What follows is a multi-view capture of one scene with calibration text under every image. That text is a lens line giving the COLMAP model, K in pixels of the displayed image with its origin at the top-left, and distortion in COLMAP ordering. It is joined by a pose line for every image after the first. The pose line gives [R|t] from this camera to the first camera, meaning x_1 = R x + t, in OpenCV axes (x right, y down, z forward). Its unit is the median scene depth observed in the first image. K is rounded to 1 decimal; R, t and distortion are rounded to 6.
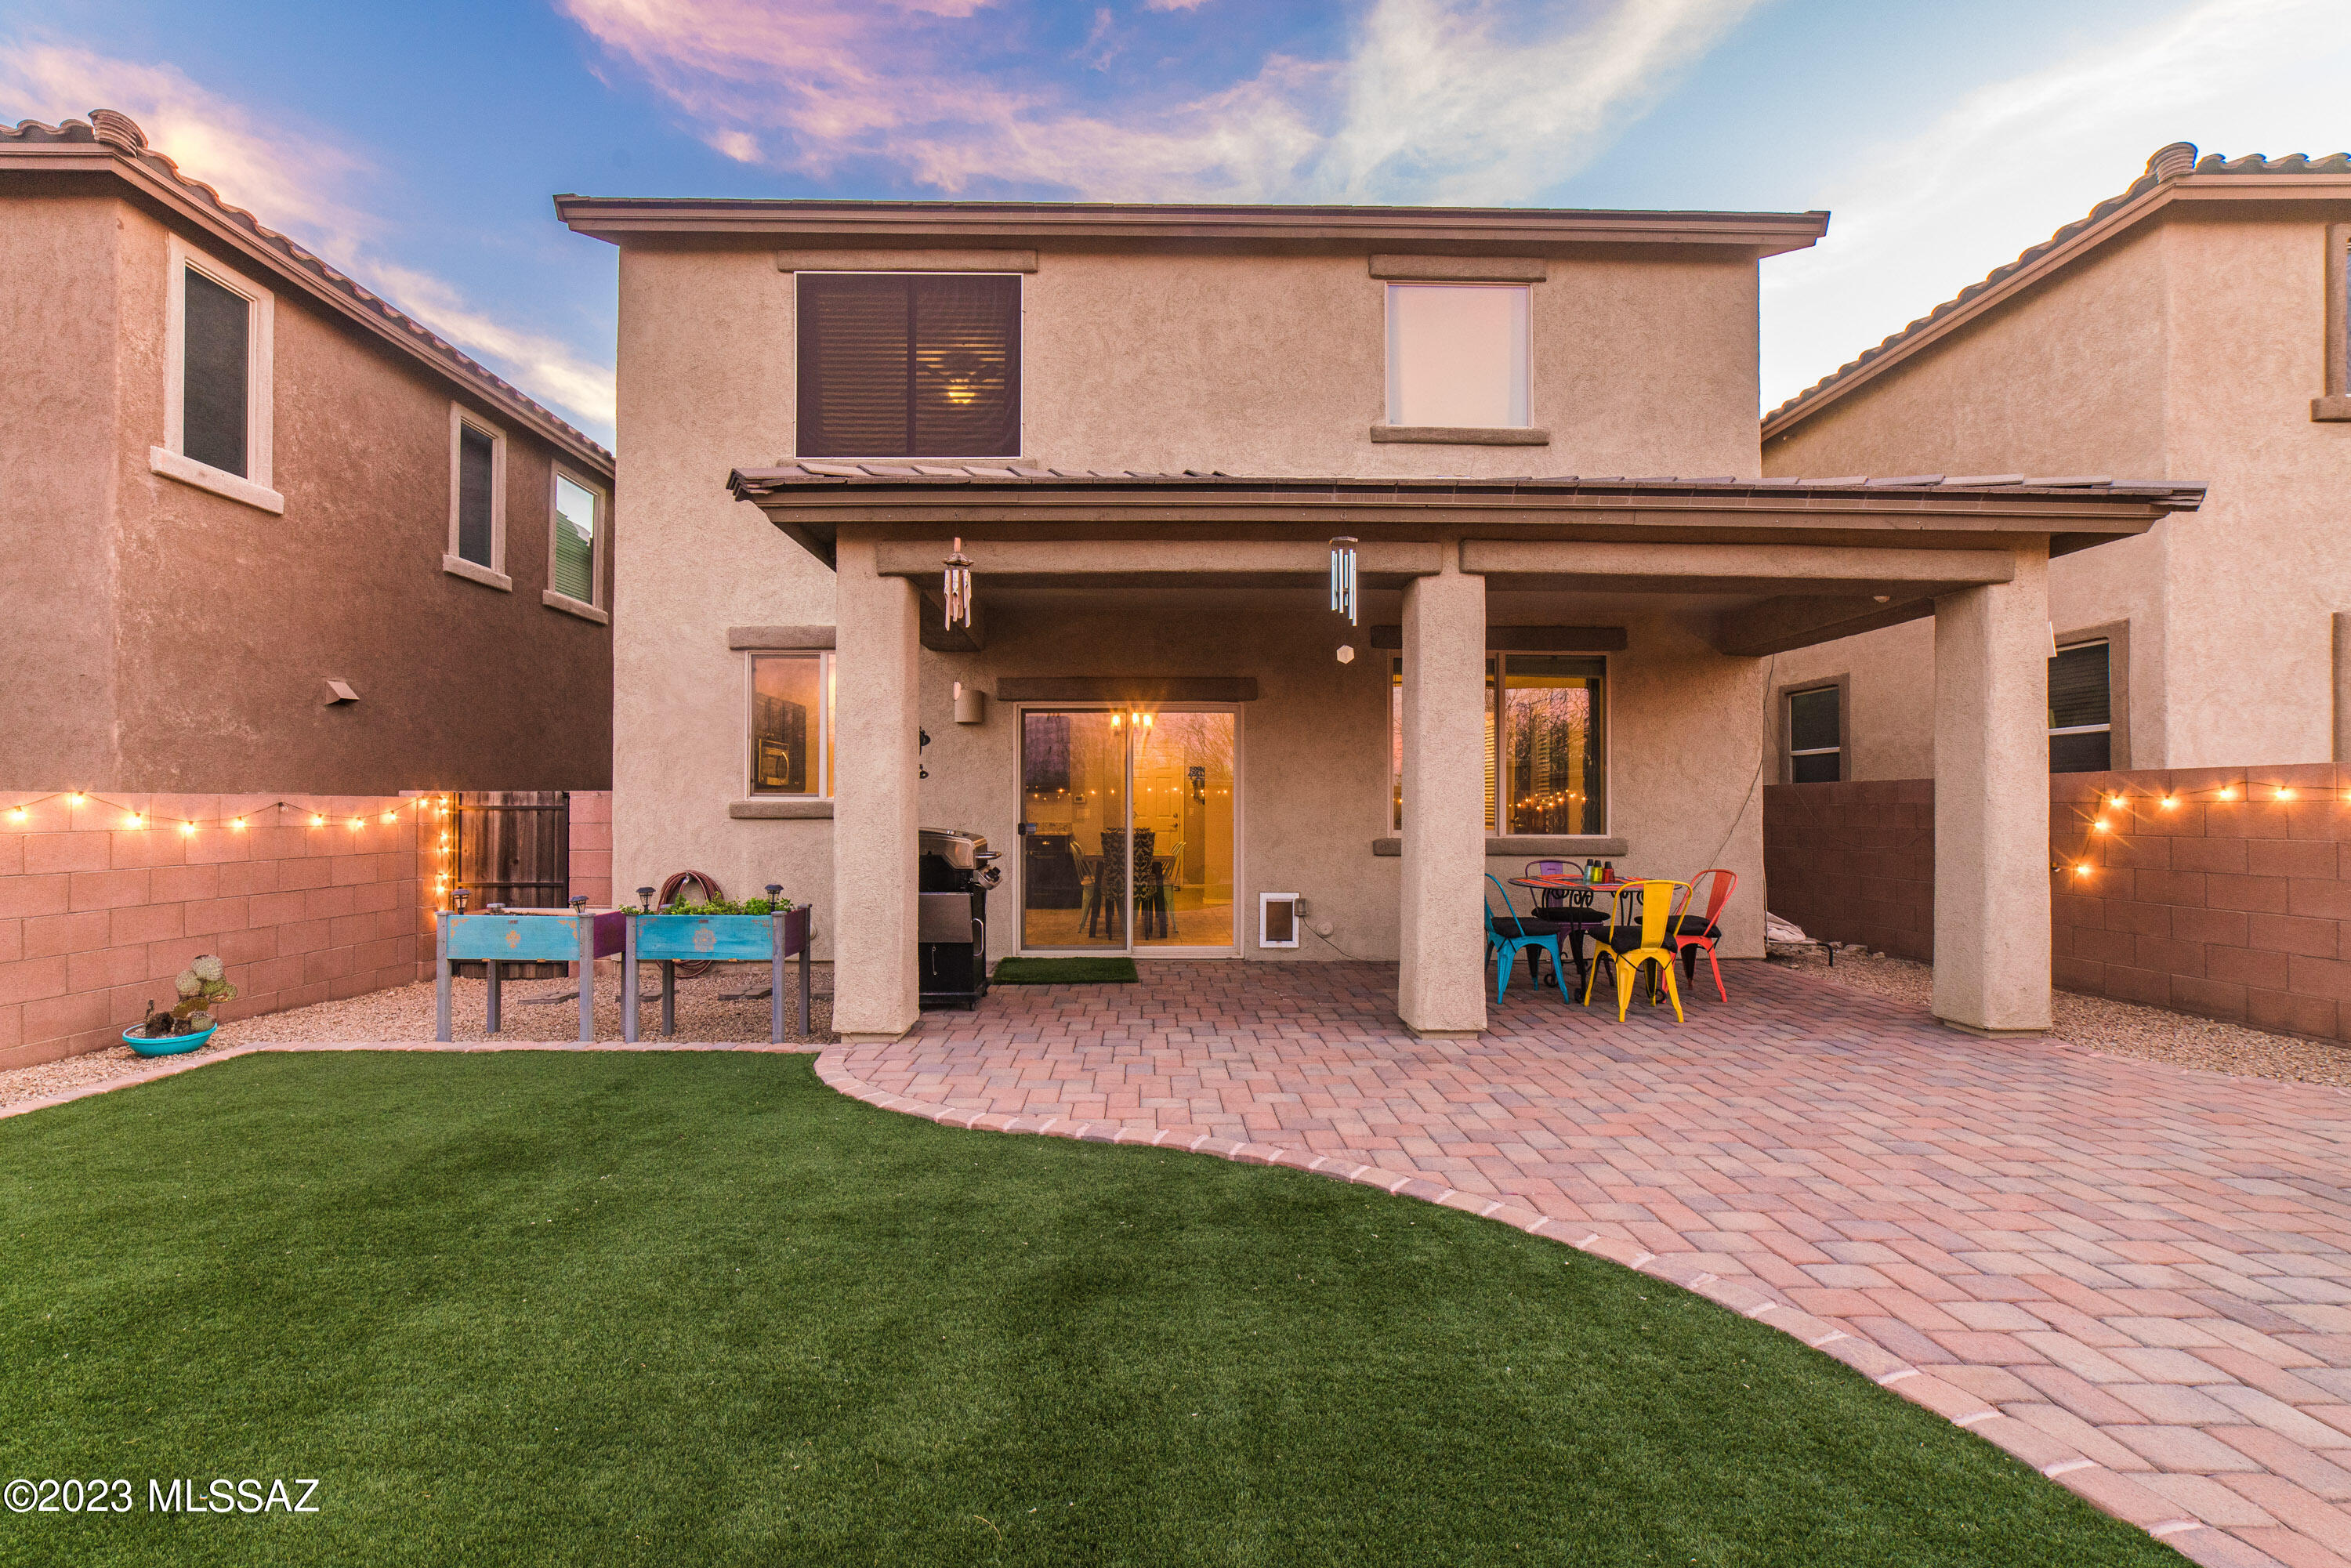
lens RADIAL K [[938.1, 0, 1158.6], [0, 938.1, 804.4], [0, 0, 1]] dist [-0.013974, 0.003941]
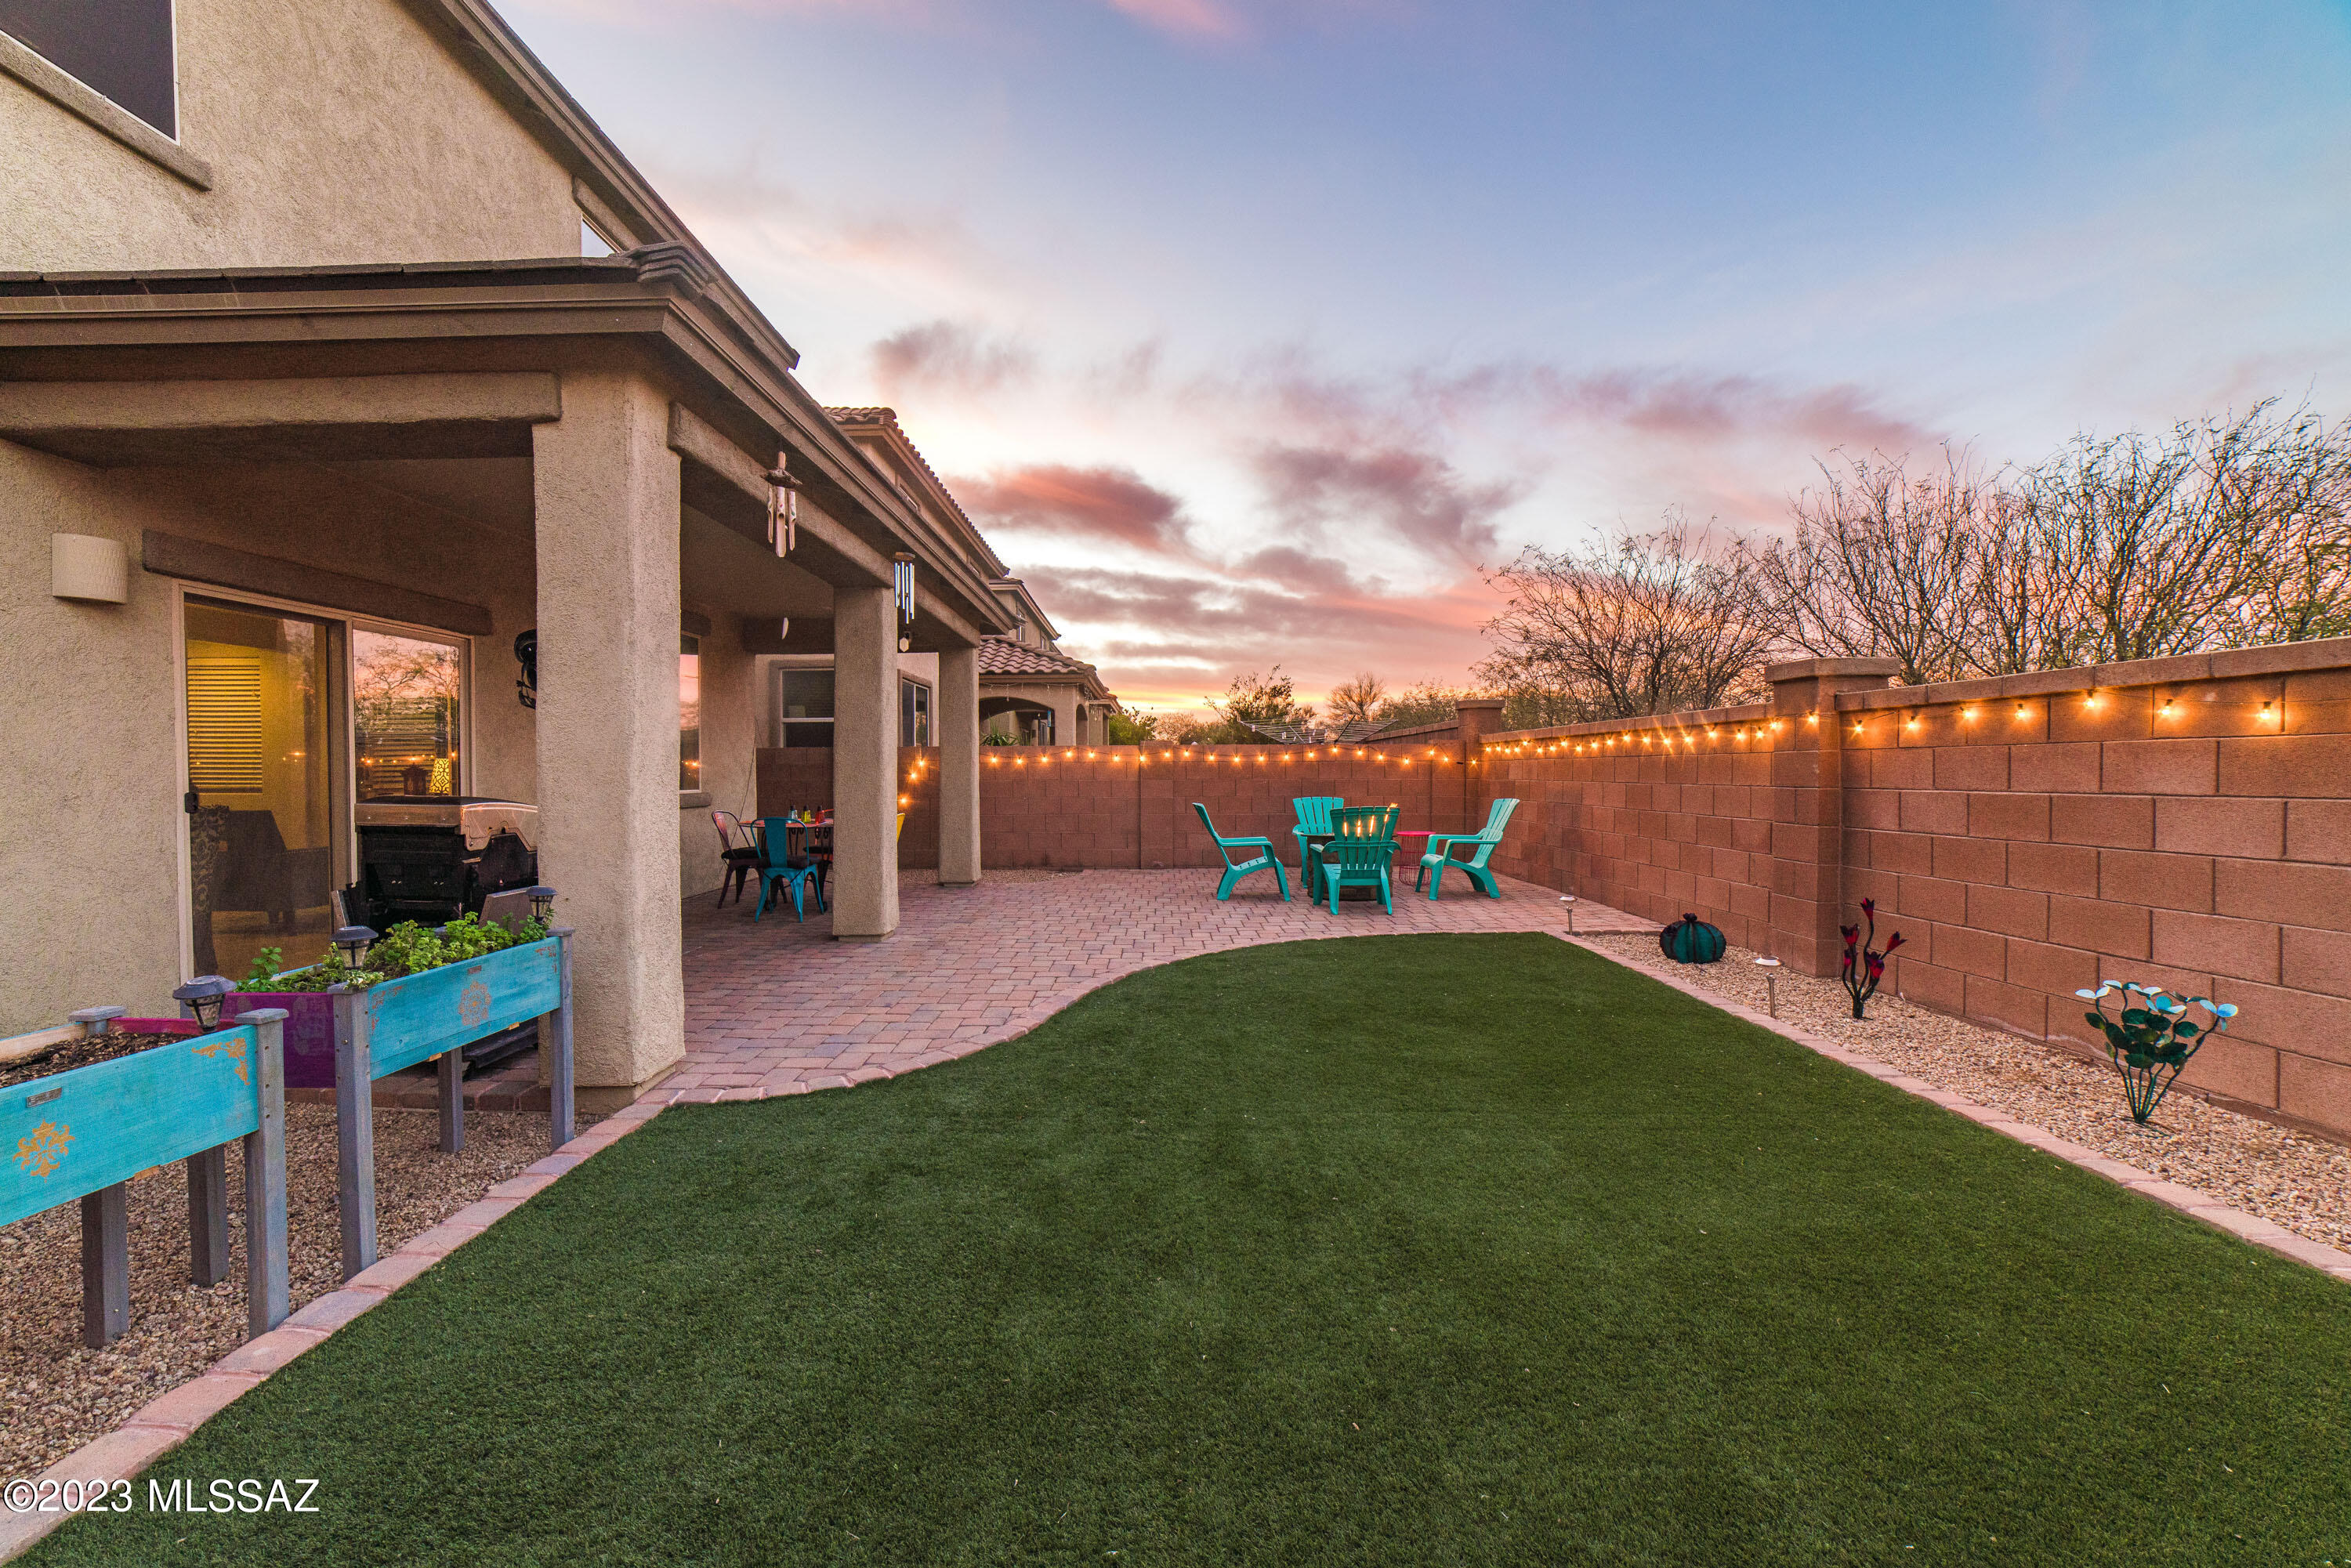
lens RADIAL K [[938.1, 0, 1142.8], [0, 938.1, 784.1], [0, 0, 1]] dist [-0.013974, 0.003941]
pose [[0.041642, -0.016796, 0.998991, -0.685638], [0.001941, 0.999858, 0.016729, 0.006426], [-0.999131, 0.001242, 0.041668, 0.395511]]
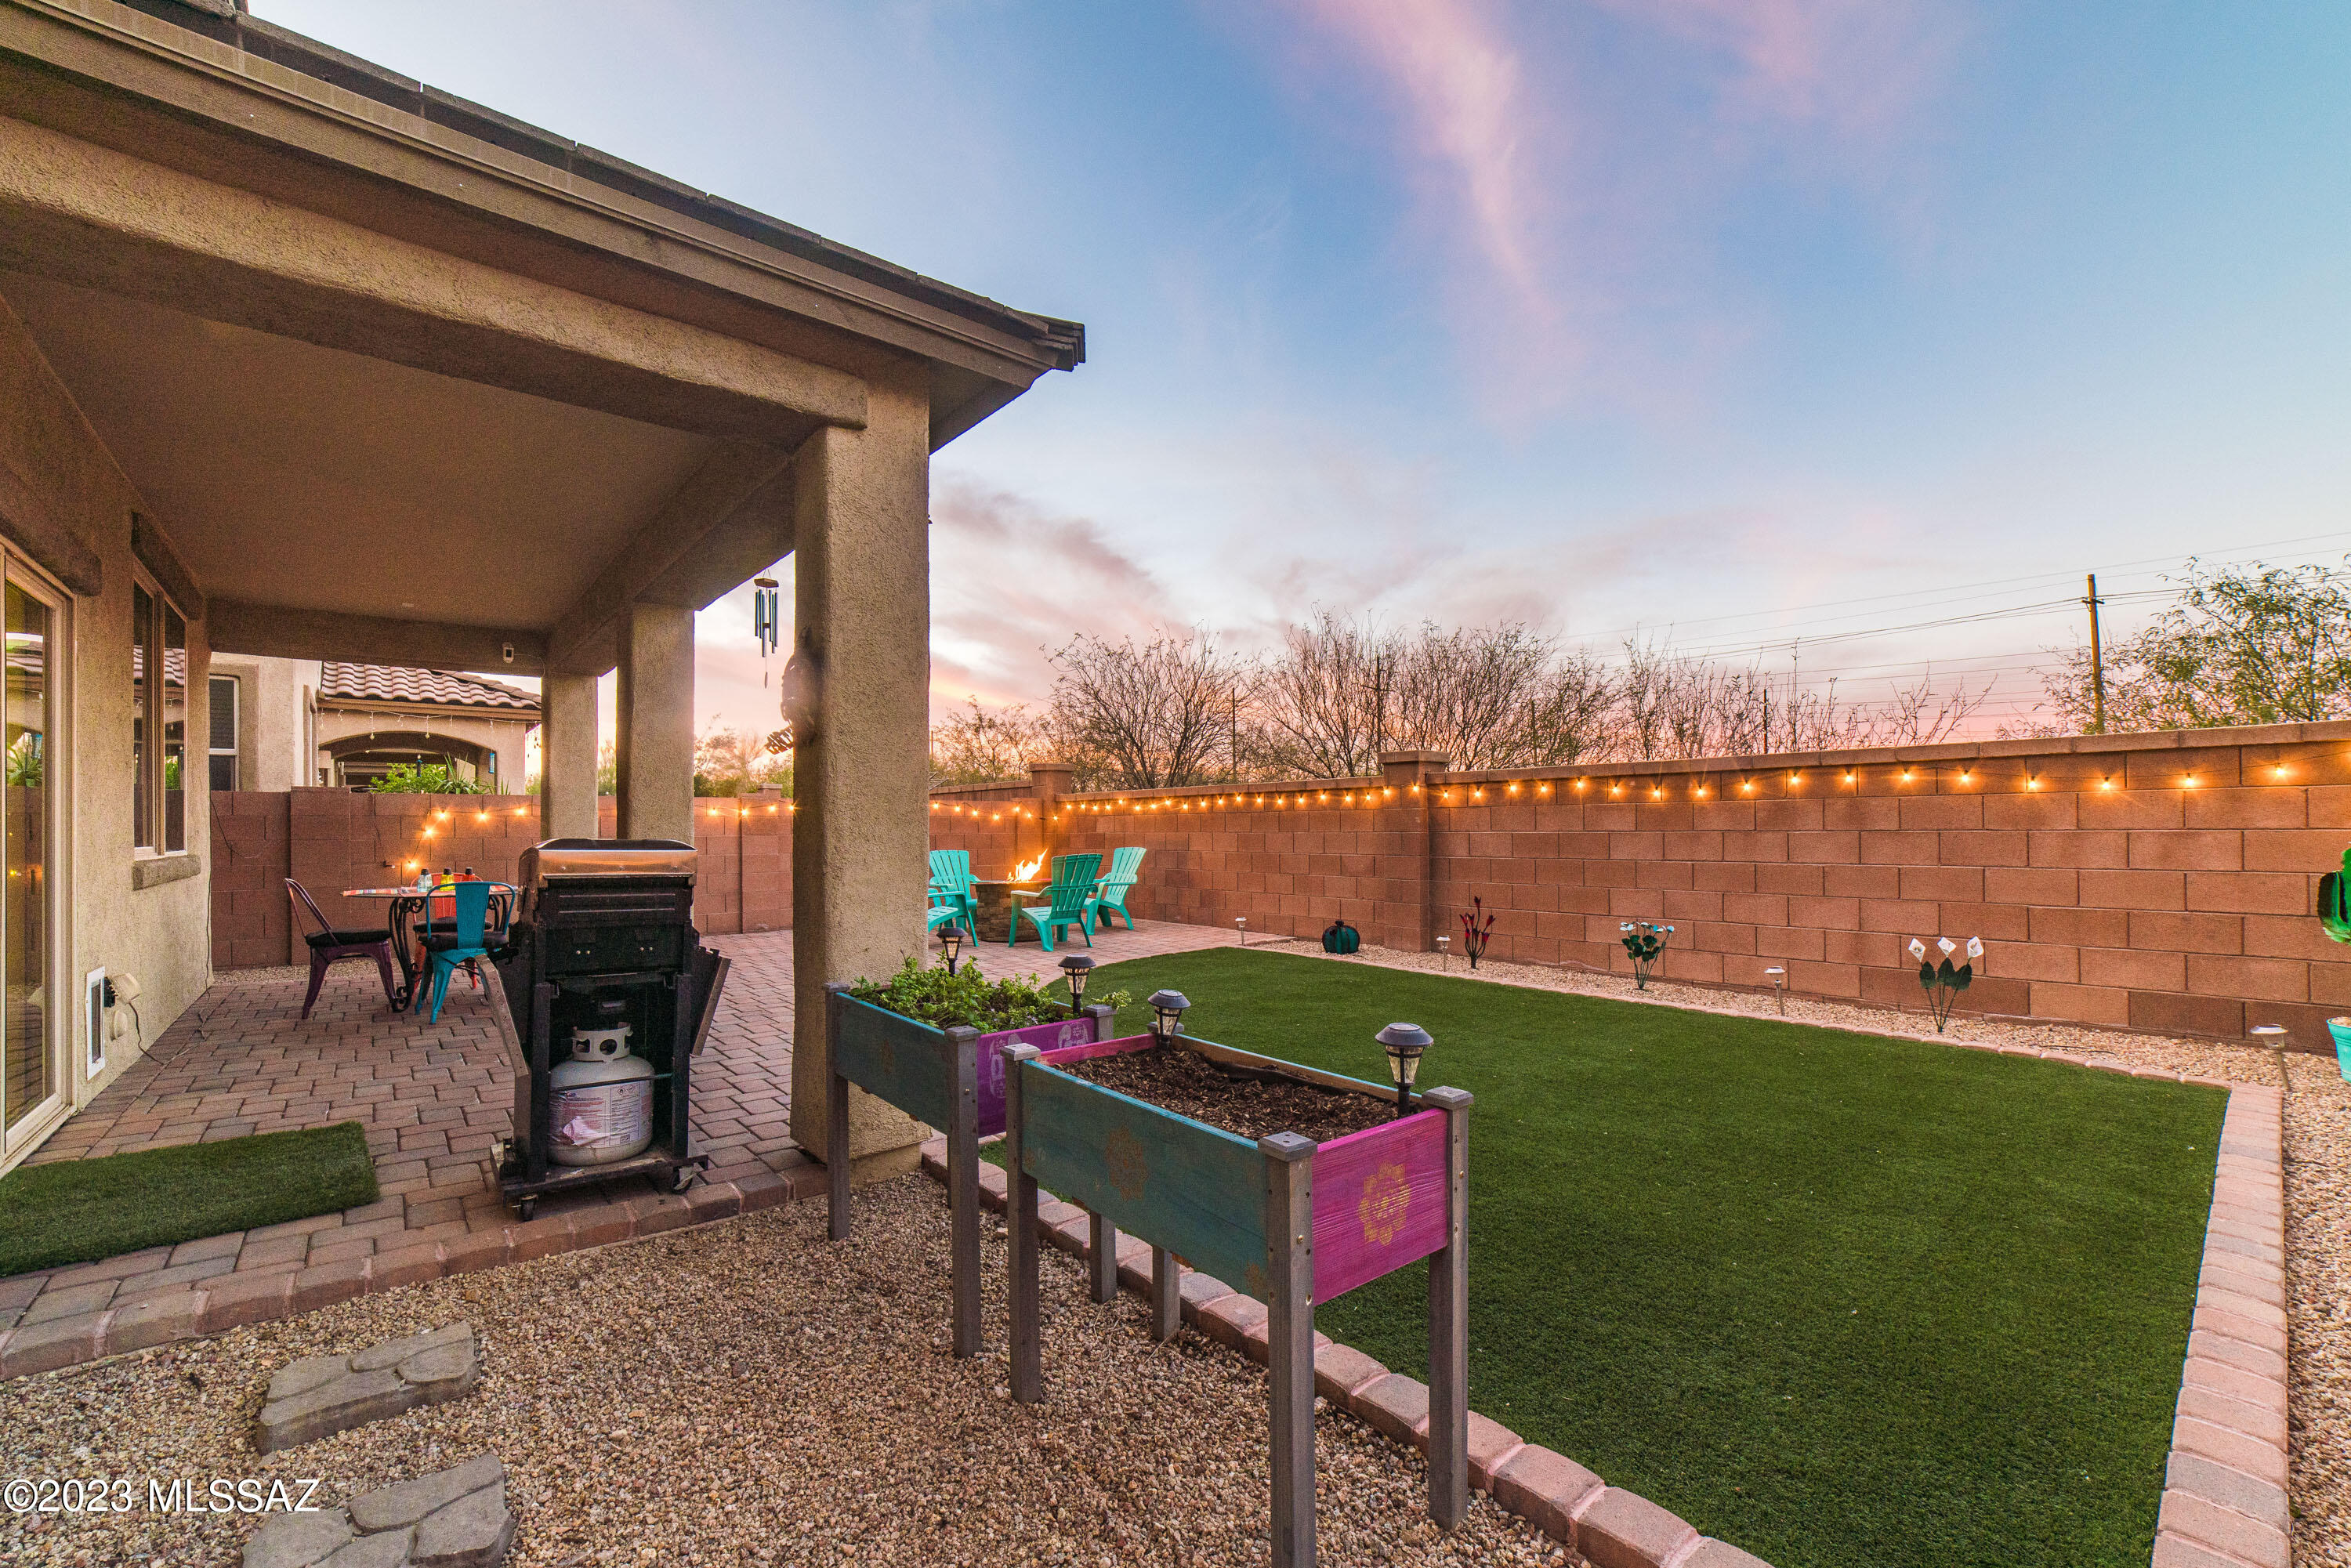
lens RADIAL K [[938.1, 0, 1194.1], [0, 938.1, 802.5], [0, 0, 1]] dist [-0.013974, 0.003941]
pose [[-0.633836, 0.022354, 0.773145, -0.659505], [0.003292, 0.999651, -0.026204, 0.015298], [-0.773461, -0.014063, -0.633688, 0.828046]]
